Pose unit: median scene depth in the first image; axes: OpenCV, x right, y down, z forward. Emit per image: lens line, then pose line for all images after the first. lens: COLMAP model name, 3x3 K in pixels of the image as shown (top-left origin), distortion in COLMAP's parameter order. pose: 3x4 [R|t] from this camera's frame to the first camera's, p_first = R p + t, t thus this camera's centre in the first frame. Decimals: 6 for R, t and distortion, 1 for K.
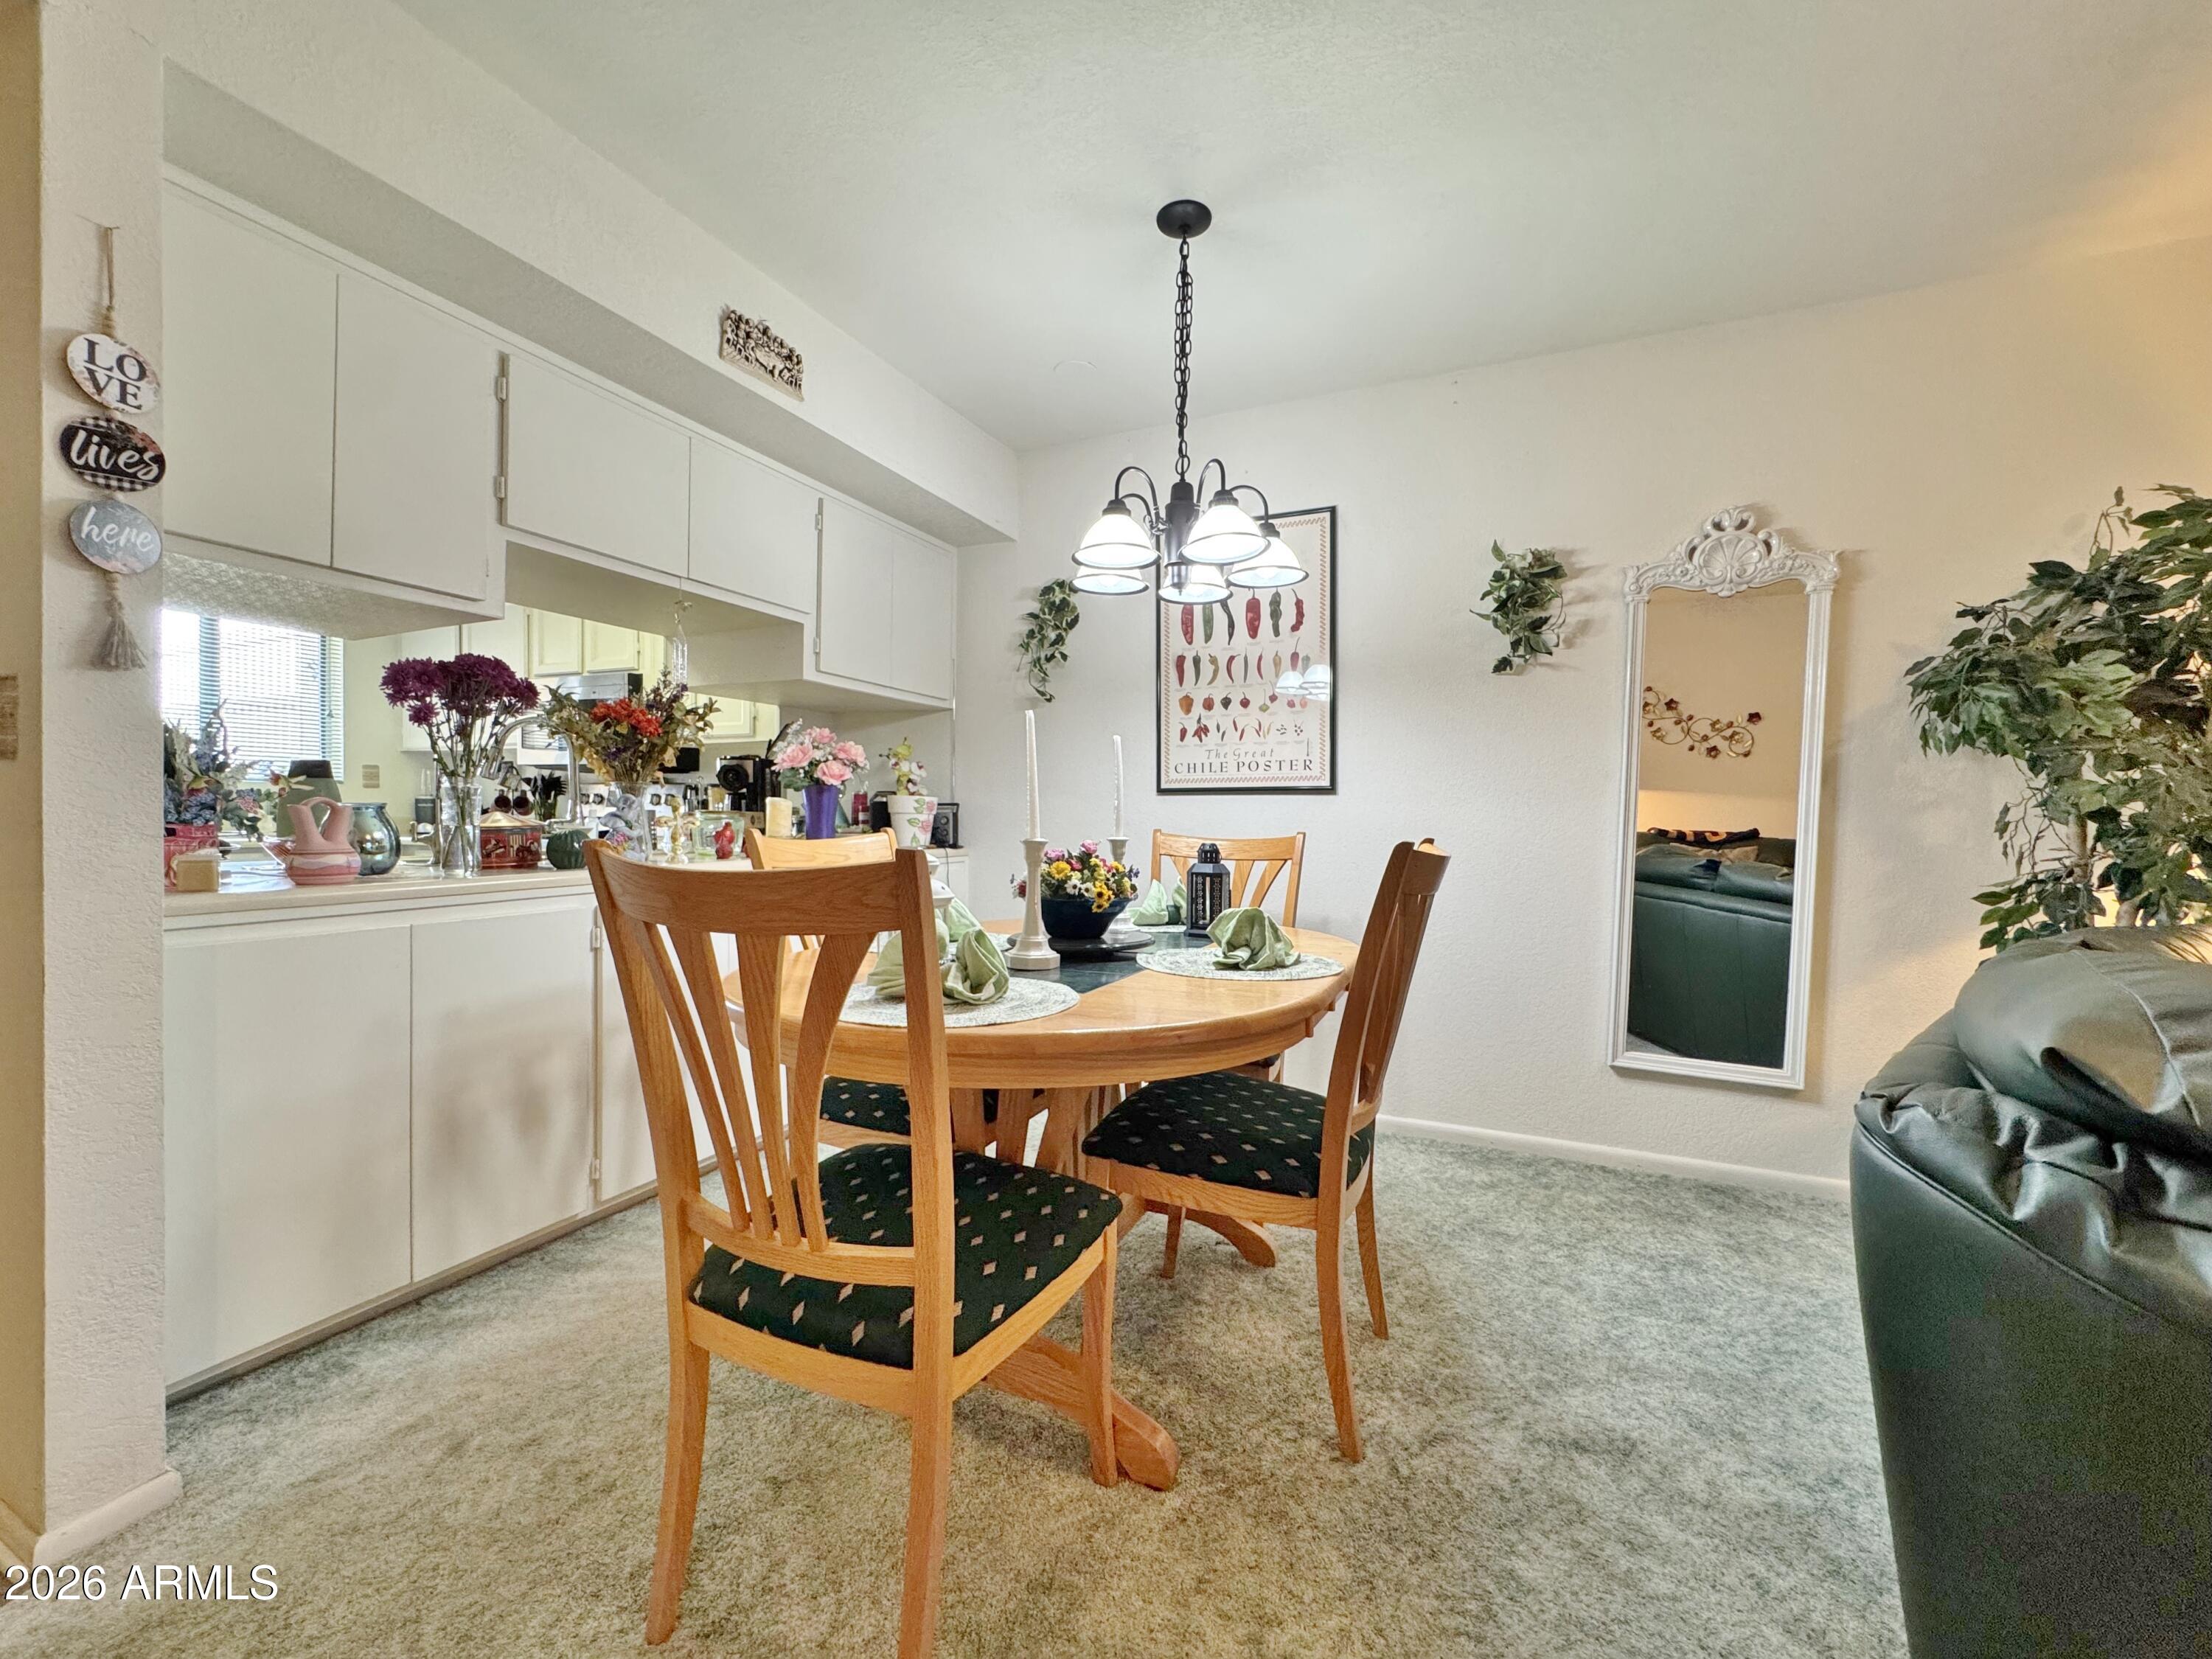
lens RADIAL K [[887.8, 0, 1107.5], [0, 887.8, 828.2], [0, 0, 1]] dist [-0.007639, 0.001148]
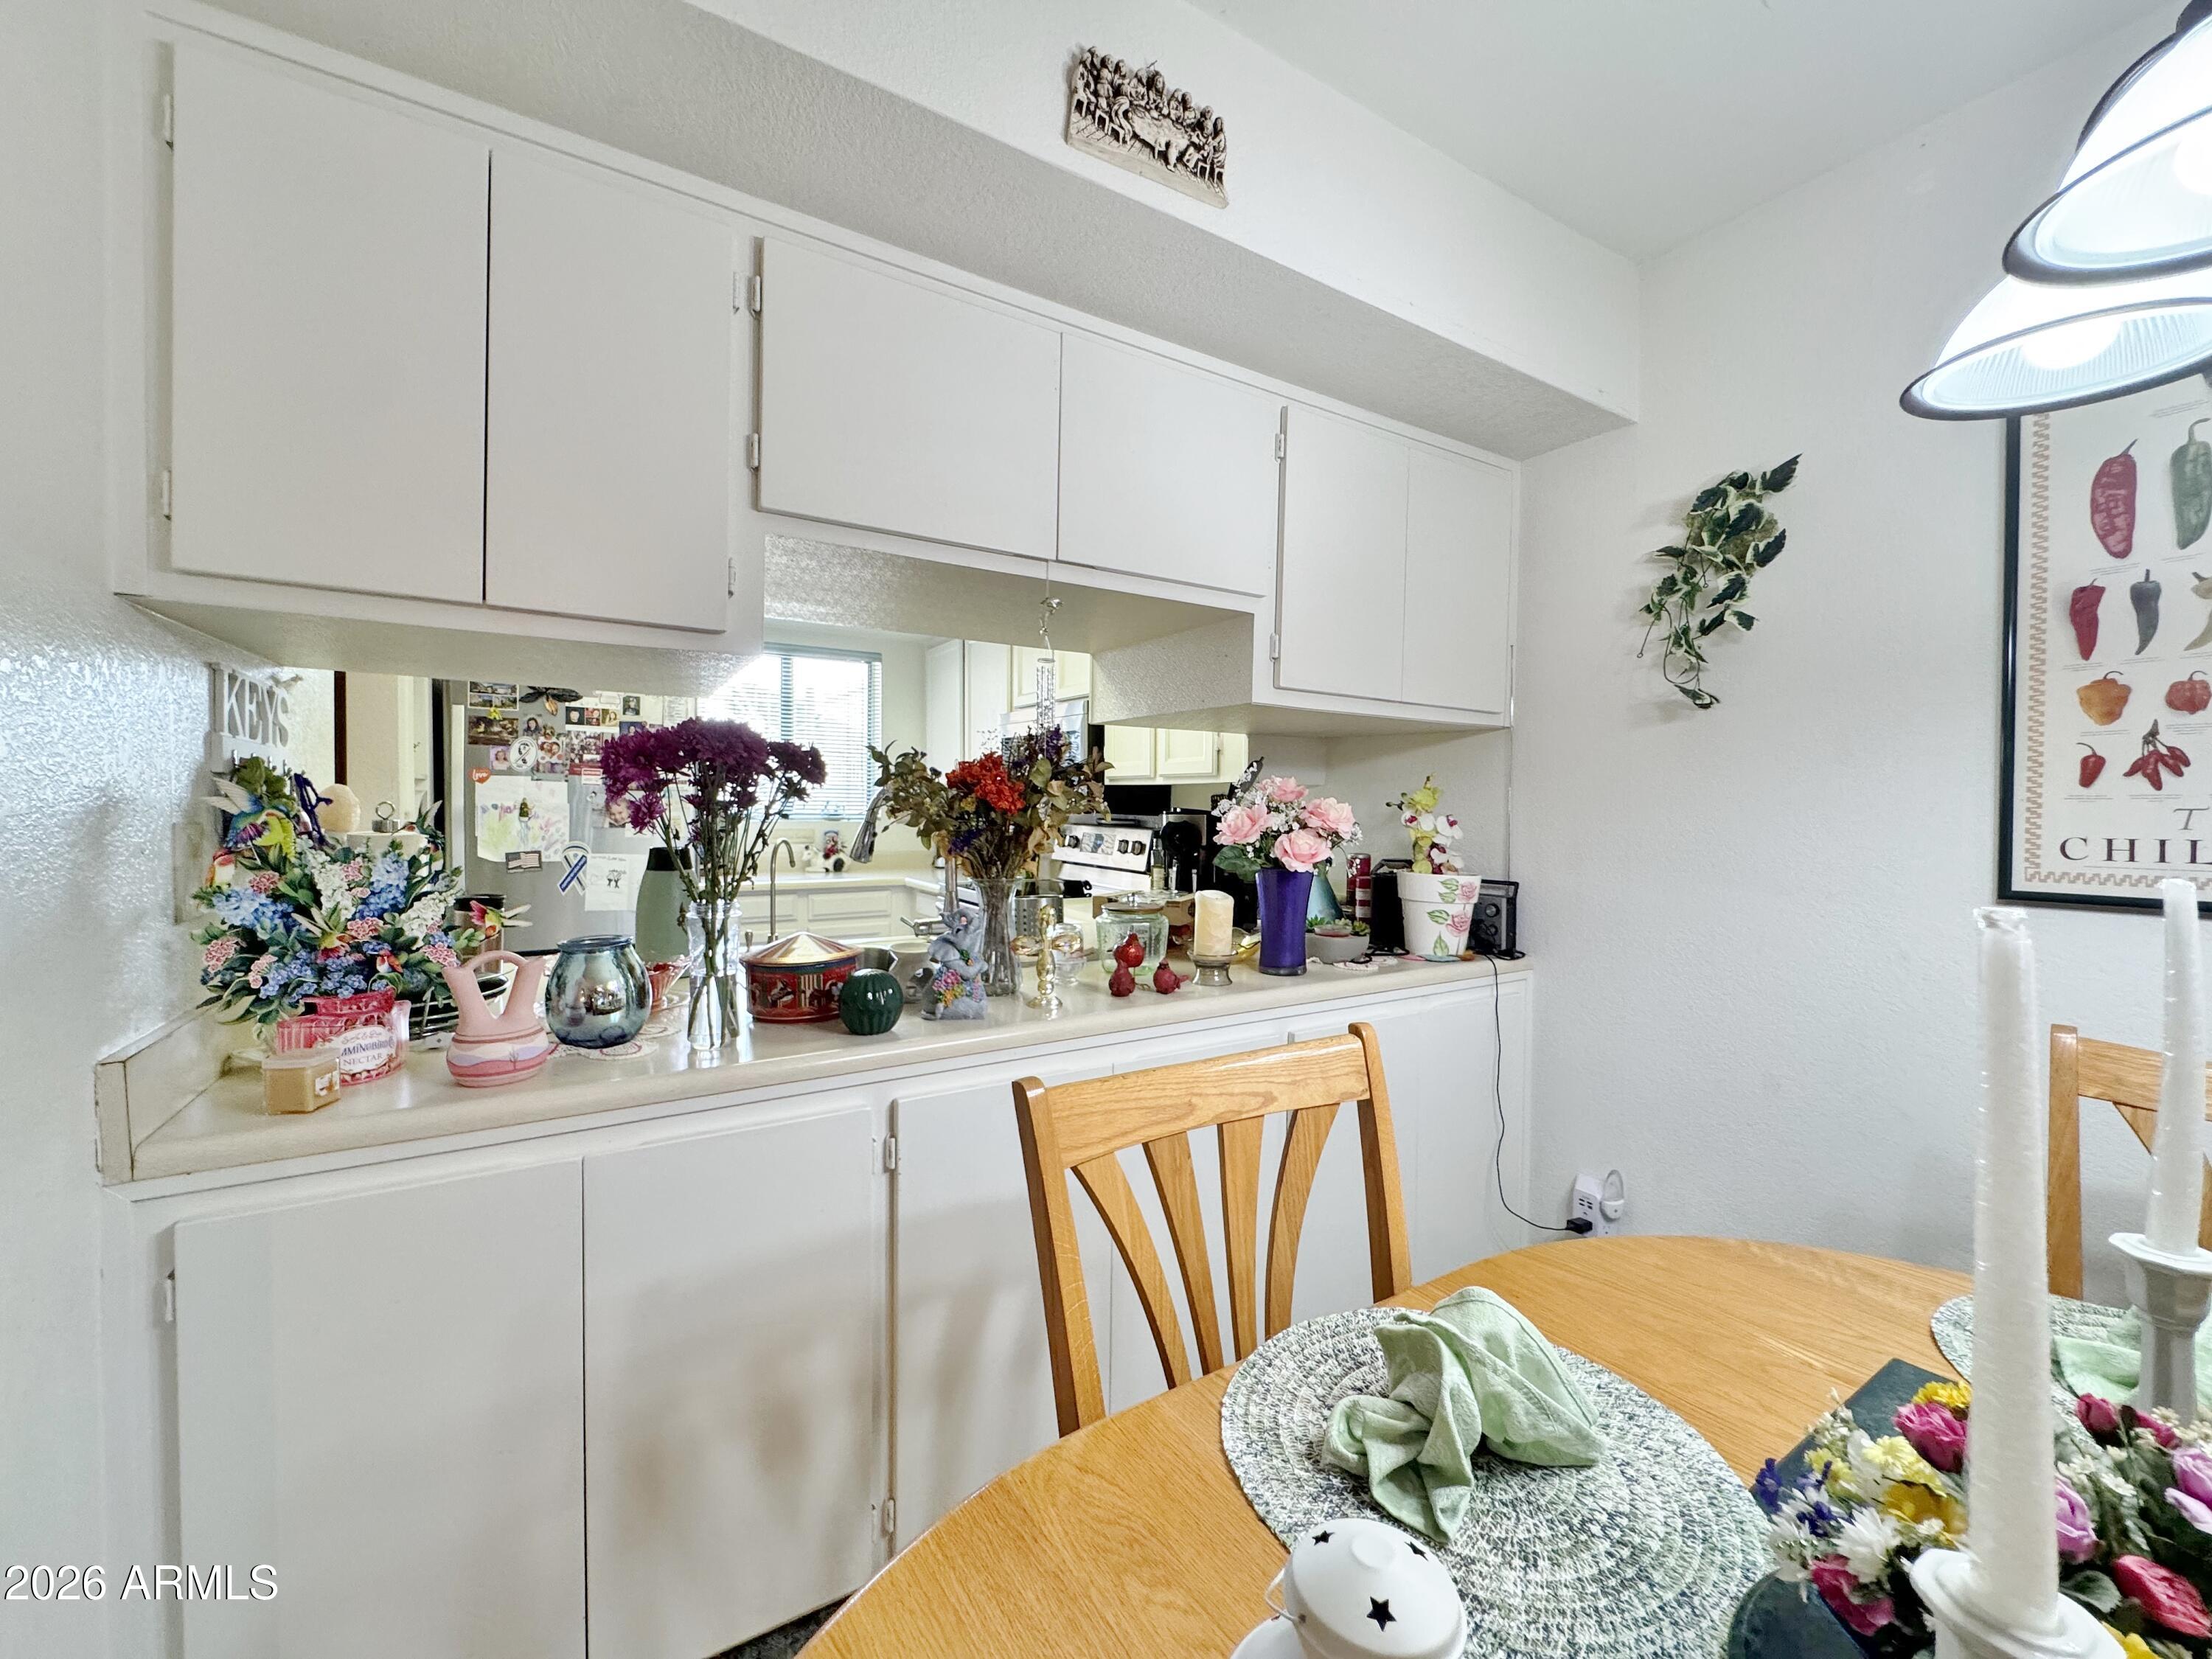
lens RADIAL K [[897.8, 0, 1106.0], [0, 897.8, 829.5], [0, 0, 1]] dist [-0.000146, 0.000185]
pose [[0.830789, 0.015940, -0.556359, -0.077487], [-0.012037, 0.999871, 0.010672, -0.086412], [0.556457, -0.002170, 0.830874, 0.426070]]
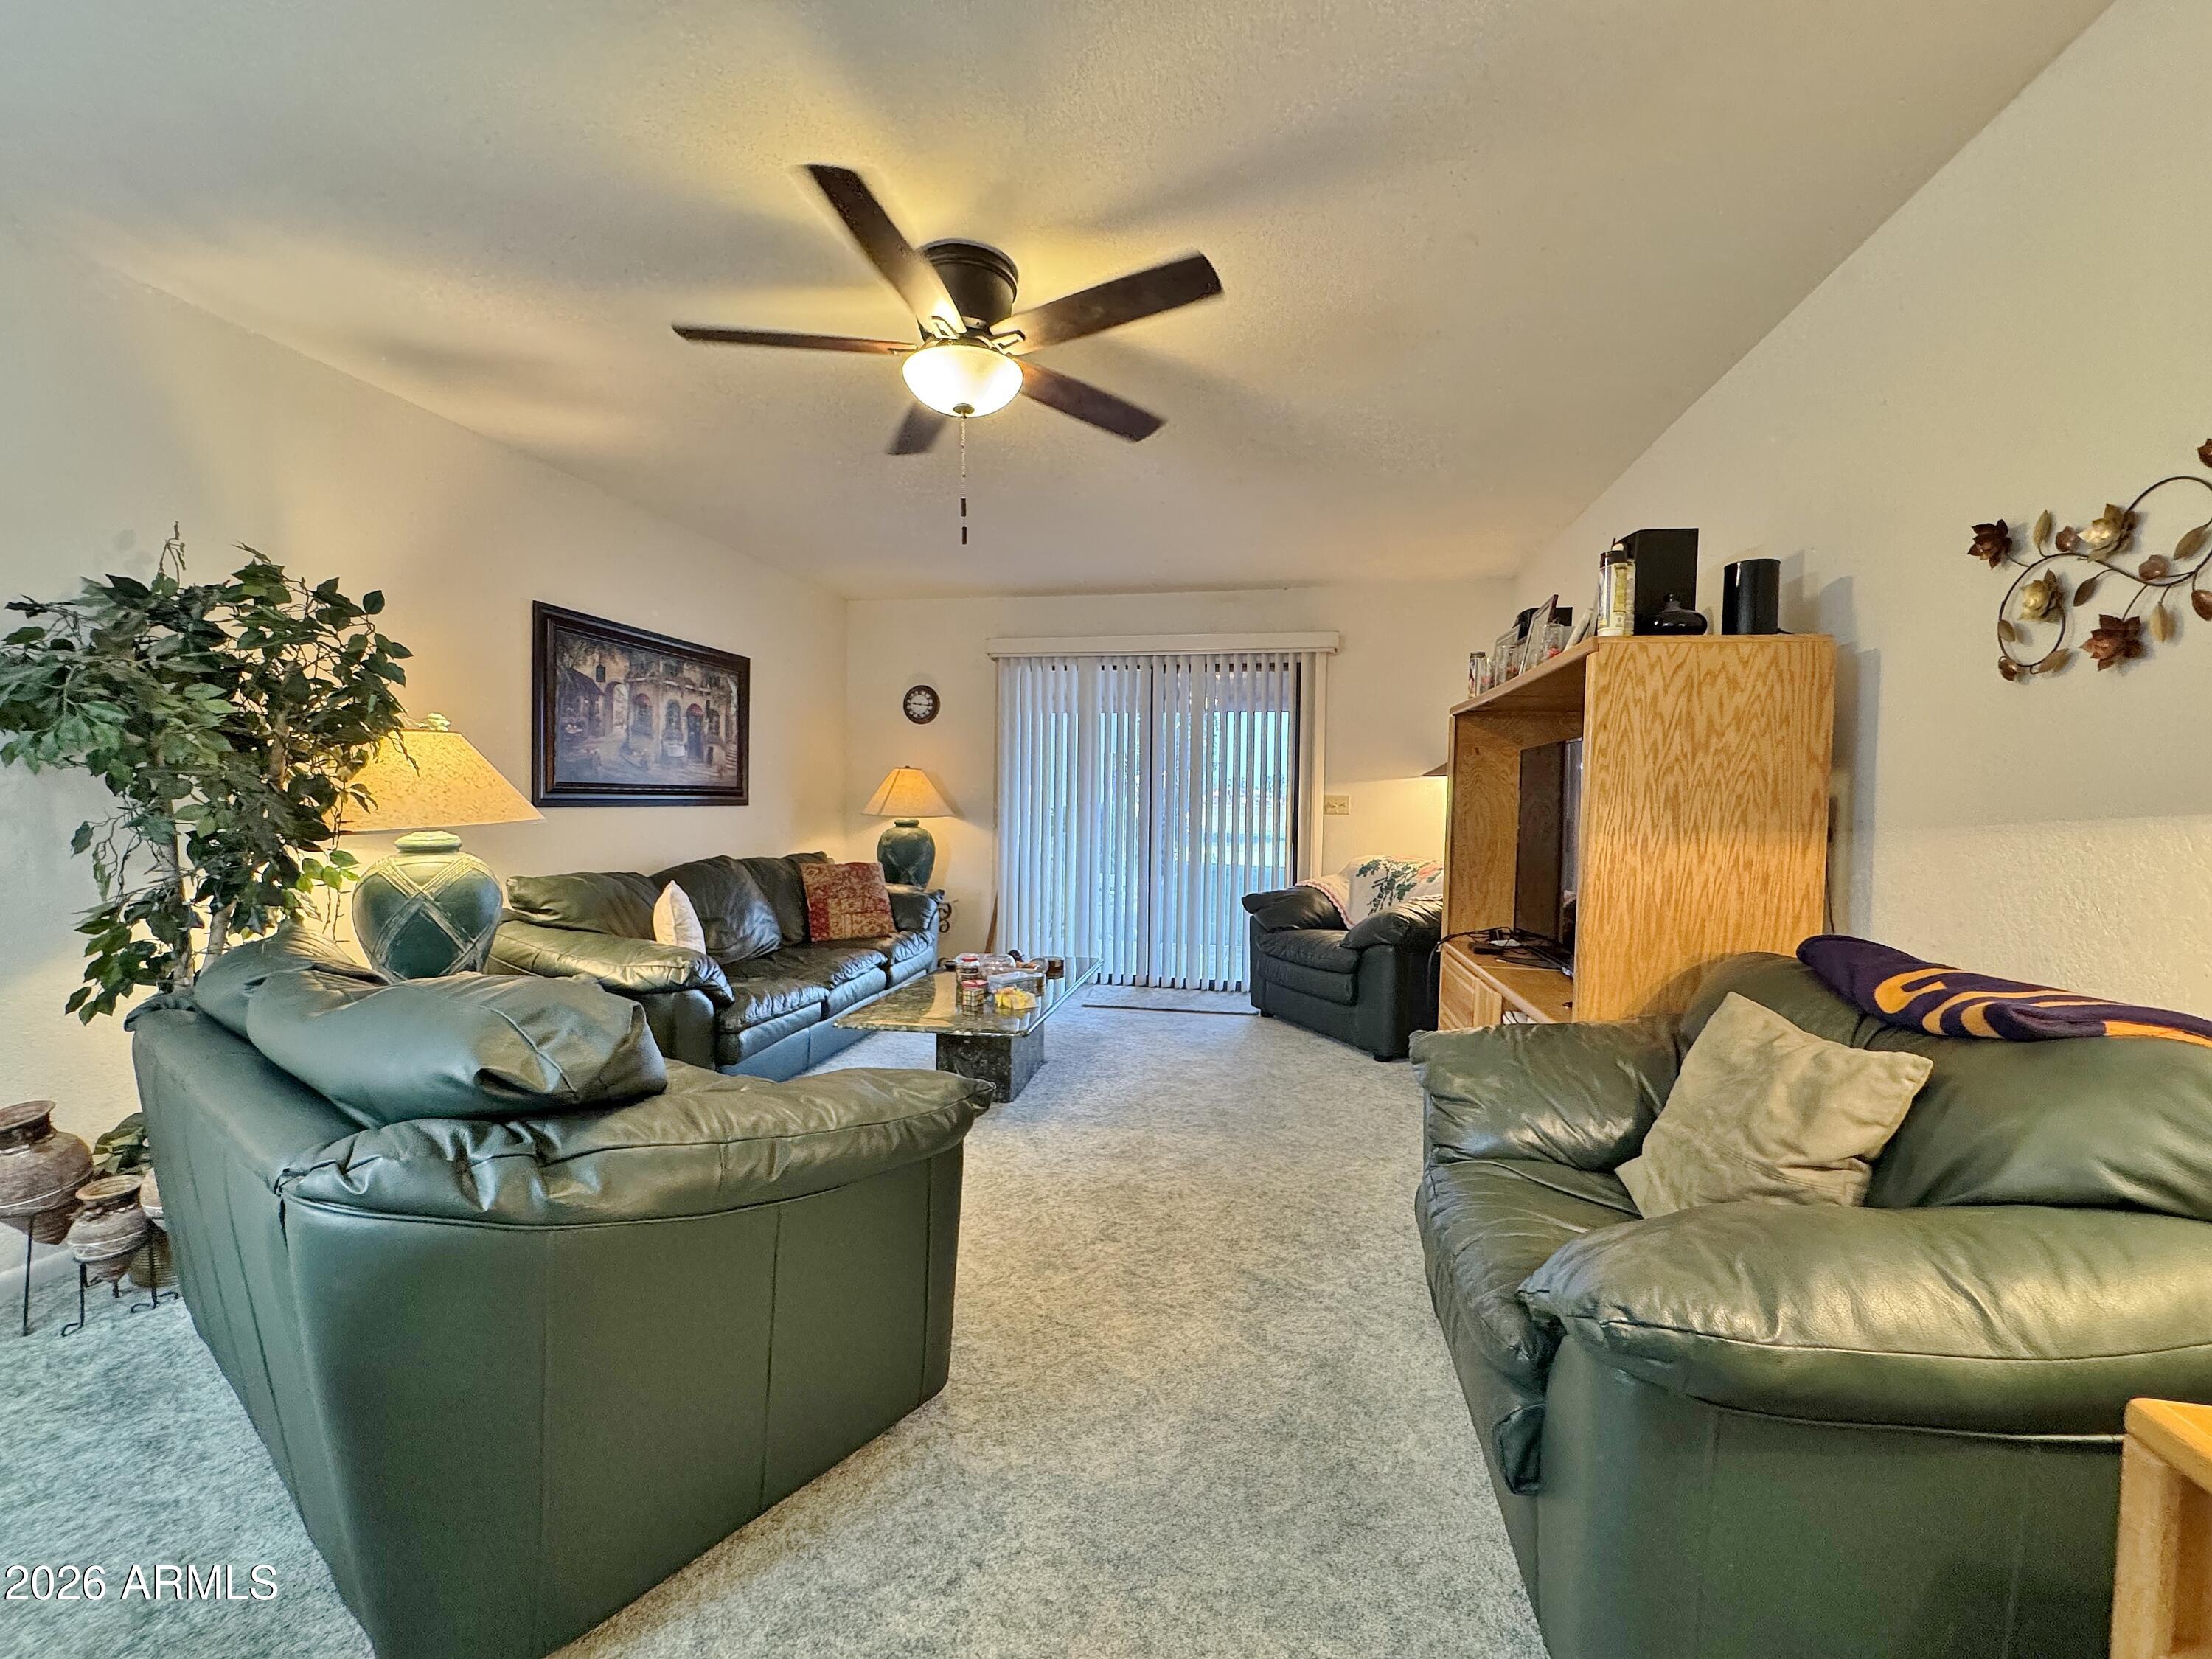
lens RADIAL K [[887.8, 0, 1107.5], [0, 887.8, 828.2], [0, 0, 1]] dist [-0.007639, 0.001148]
pose [[-0.235621, -0.044599, 0.970821, -0.116864], [0.002099, 0.998921, 0.046399, -0.048793], [-0.971843, 0.012970, -0.235273, 0.123664]]
